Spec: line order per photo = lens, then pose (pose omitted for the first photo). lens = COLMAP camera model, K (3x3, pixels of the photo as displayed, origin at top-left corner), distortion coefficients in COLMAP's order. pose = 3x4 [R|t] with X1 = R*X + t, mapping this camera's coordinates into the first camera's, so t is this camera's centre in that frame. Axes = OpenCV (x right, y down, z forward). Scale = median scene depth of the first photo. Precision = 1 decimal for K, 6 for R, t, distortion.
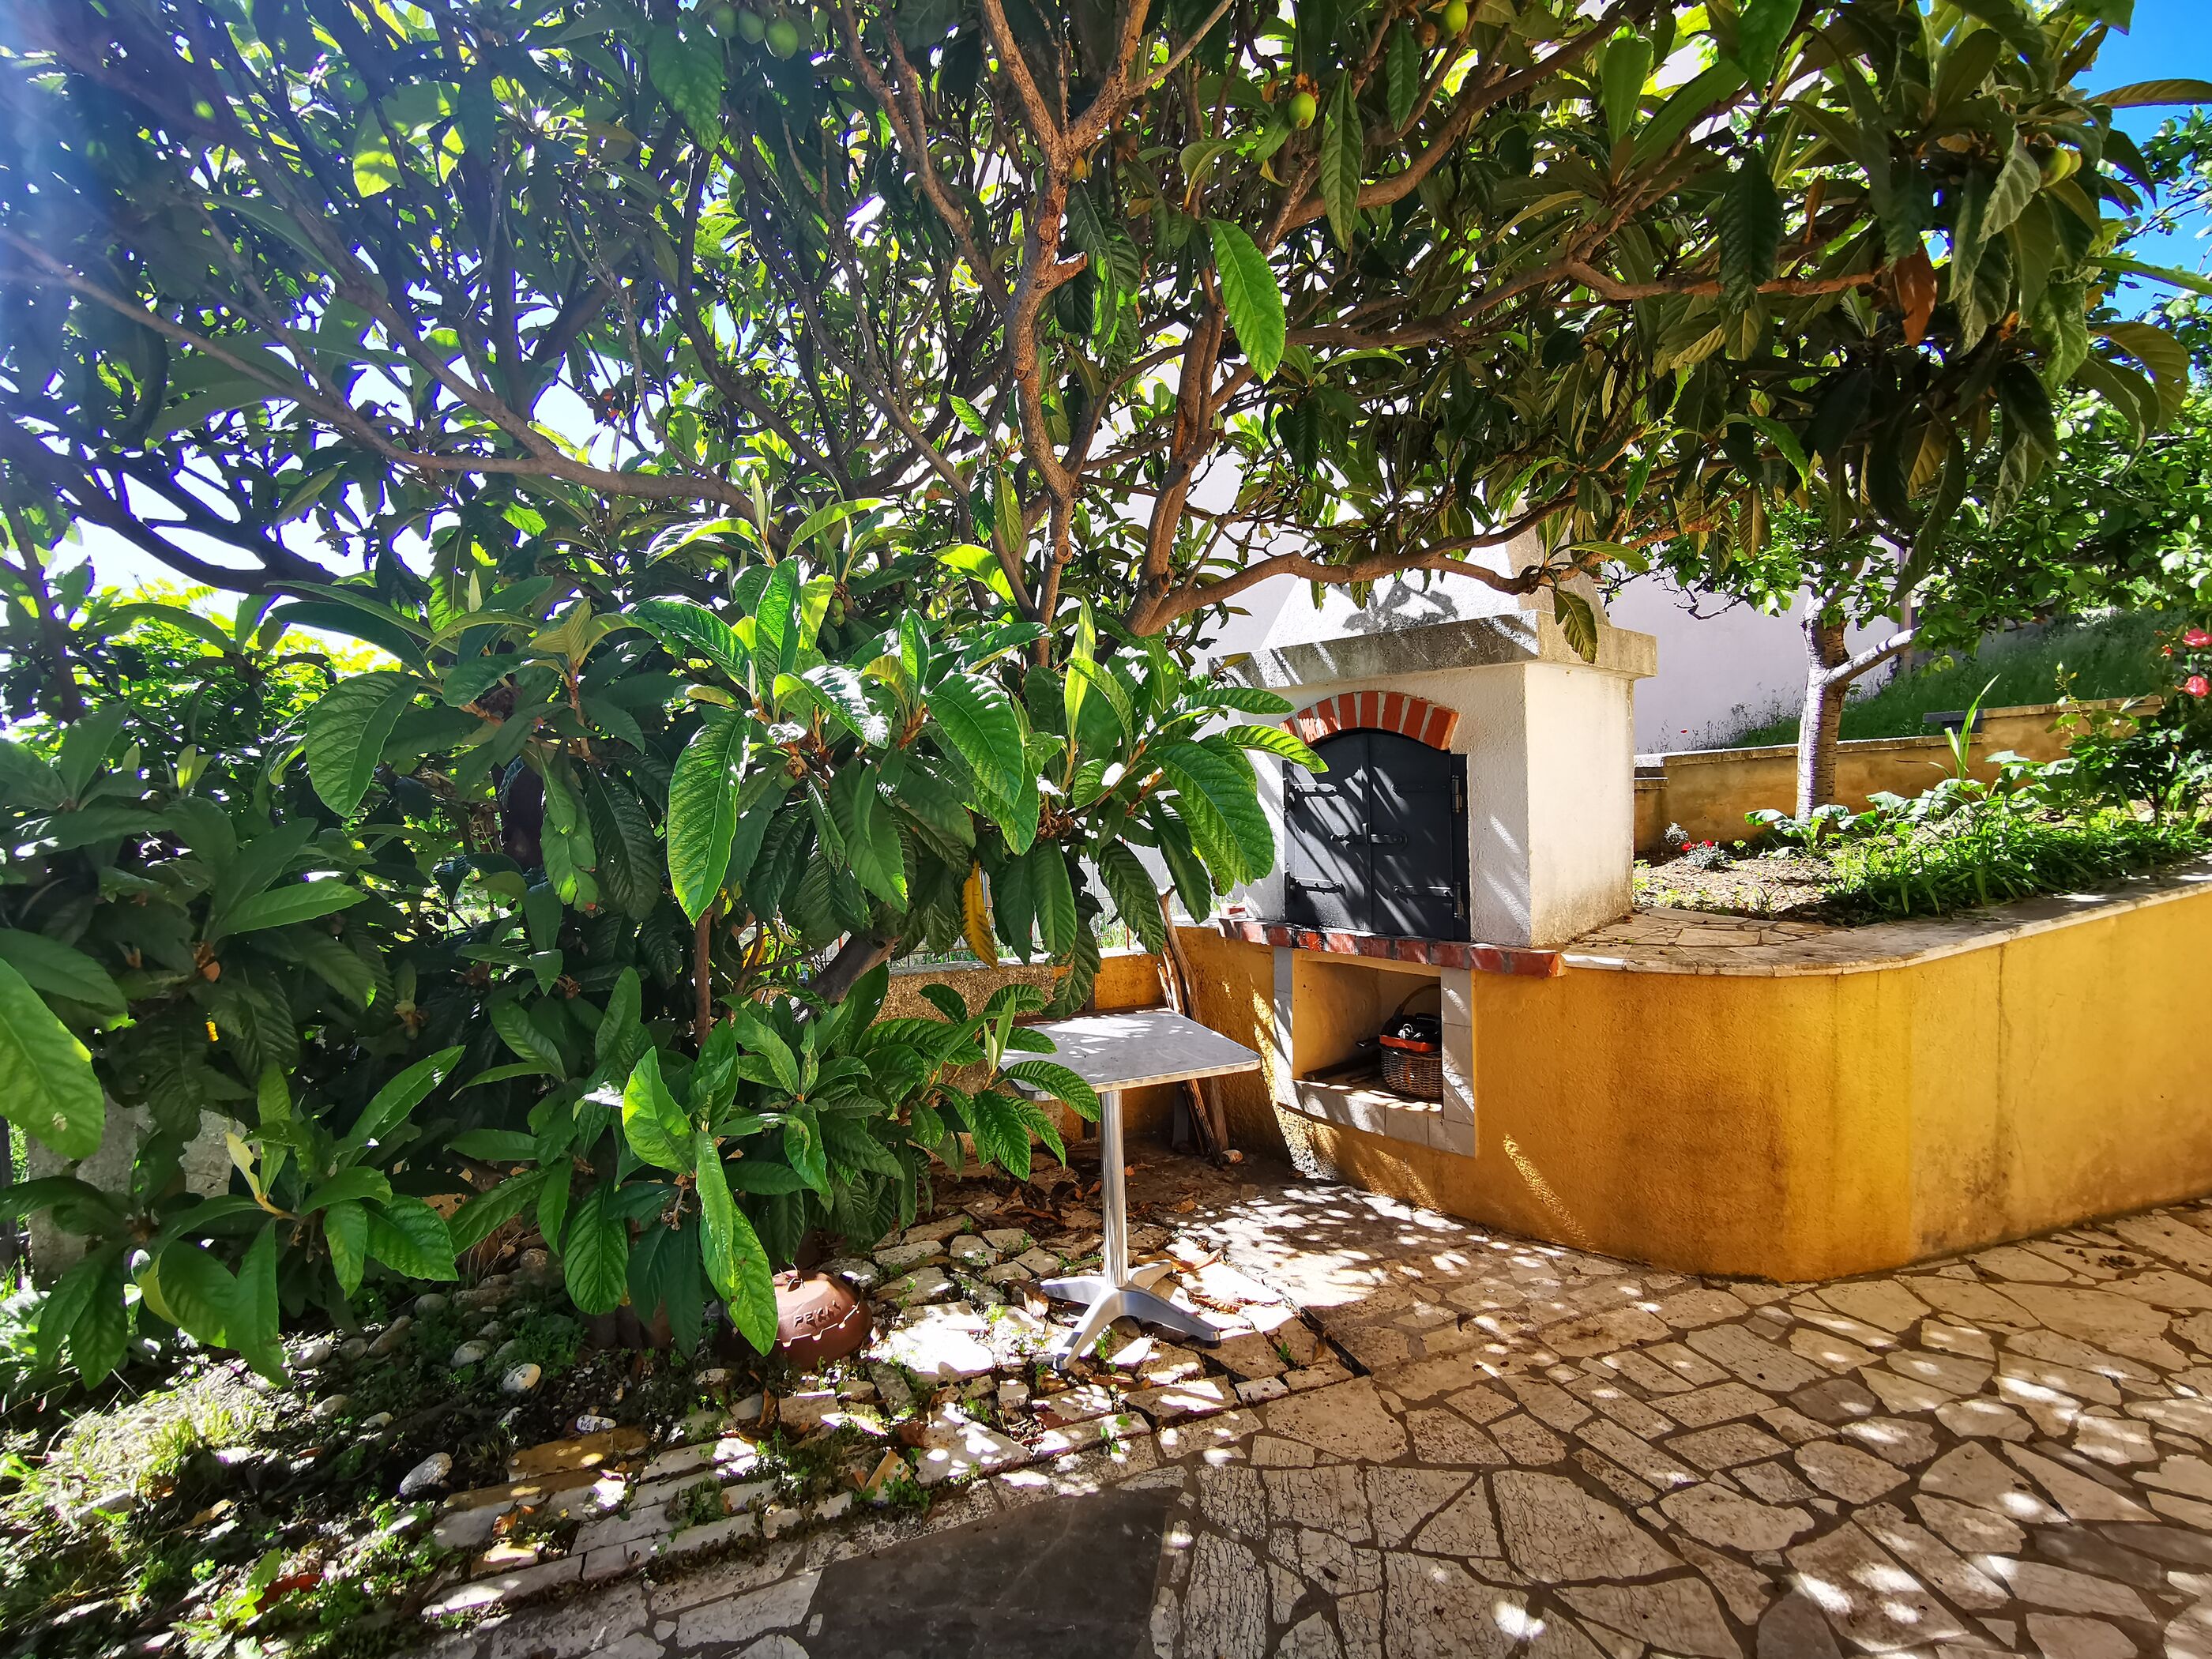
lens RADIAL K [[1020.4, 0, 1140.4], [0, 1020.4, 819.7], [0, 0, 1]] dist [0.015471, -0.004561]
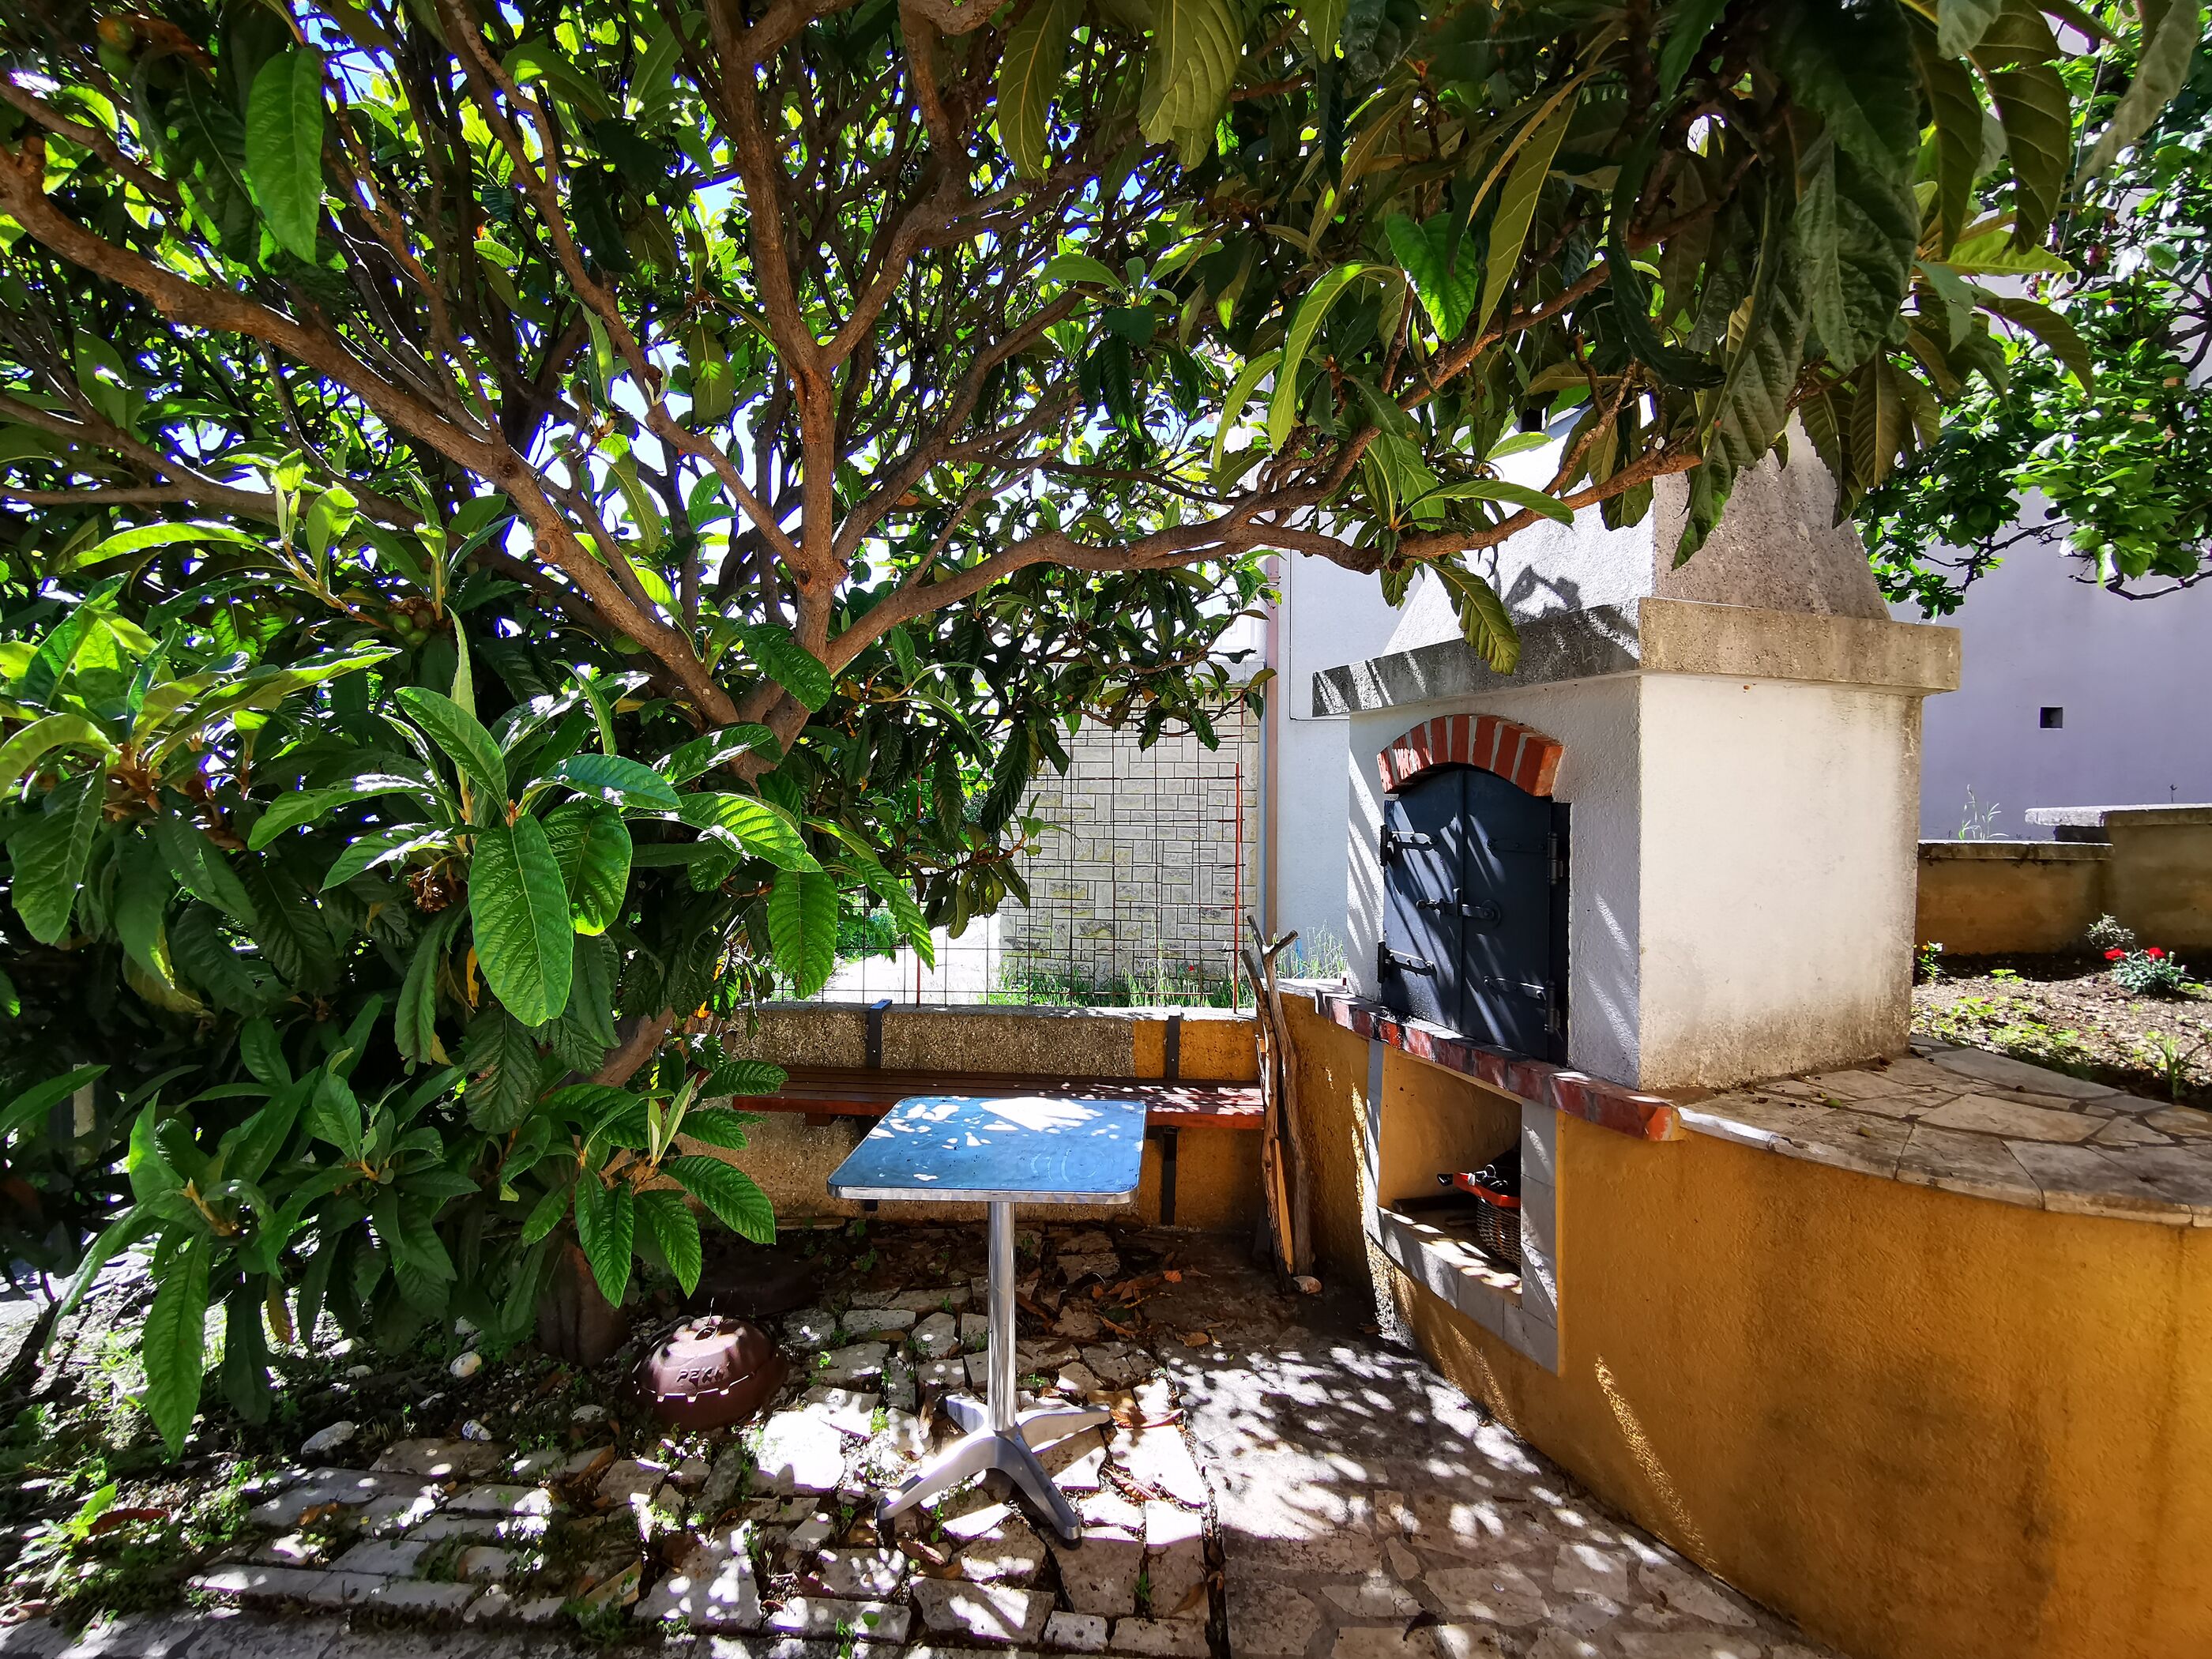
lens RADIAL K [[1020.4, 0, 1112.2], [0, 1020.4, 819.7], [0, 0, 1]] dist [0.015471, -0.004561]
pose [[0.912856, 0.042113, -0.406104, 0.305304], [-0.049645, 0.998735, -0.008024, -0.029712], [0.405252, 0.027486, 0.913792, 0.211453]]
